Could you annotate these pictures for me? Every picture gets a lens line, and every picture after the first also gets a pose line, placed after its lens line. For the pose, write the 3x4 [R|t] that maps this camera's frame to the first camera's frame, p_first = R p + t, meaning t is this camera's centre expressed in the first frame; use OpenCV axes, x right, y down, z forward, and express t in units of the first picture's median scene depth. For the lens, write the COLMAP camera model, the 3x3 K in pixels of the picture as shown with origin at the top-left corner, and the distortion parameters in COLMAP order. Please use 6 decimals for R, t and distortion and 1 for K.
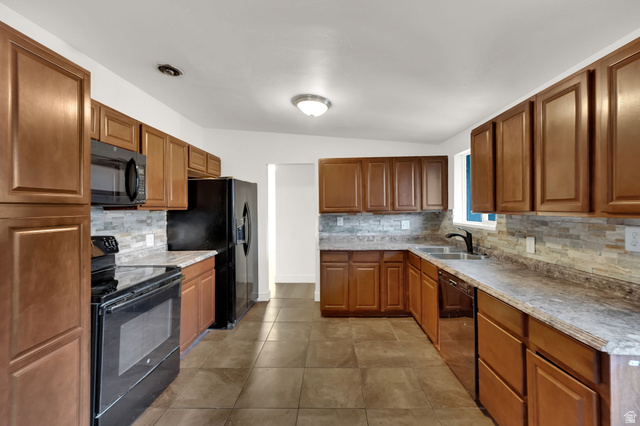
lens RADIAL K [[260.6, 0, 316.1], [0, 260.6, 205.3], [0, 0, 1]] dist [-0.000902, -0.000012]
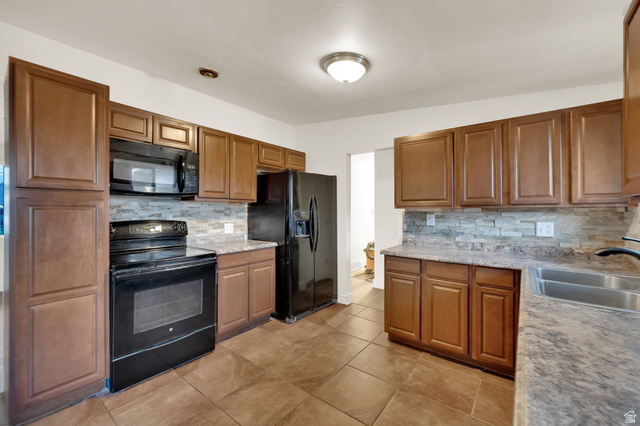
lens RADIAL K [[260.6, 0, 316.1], [0, 260.6, 205.3], [0, 0, 1]] dist [-0.000902, -0.000012]
pose [[0.815423, 0.003720, -0.578854, 0.317834], [-0.004836, 0.999988, -0.000387, 0.027621], [0.578845, 0.003115, 0.815431, 0.253389]]
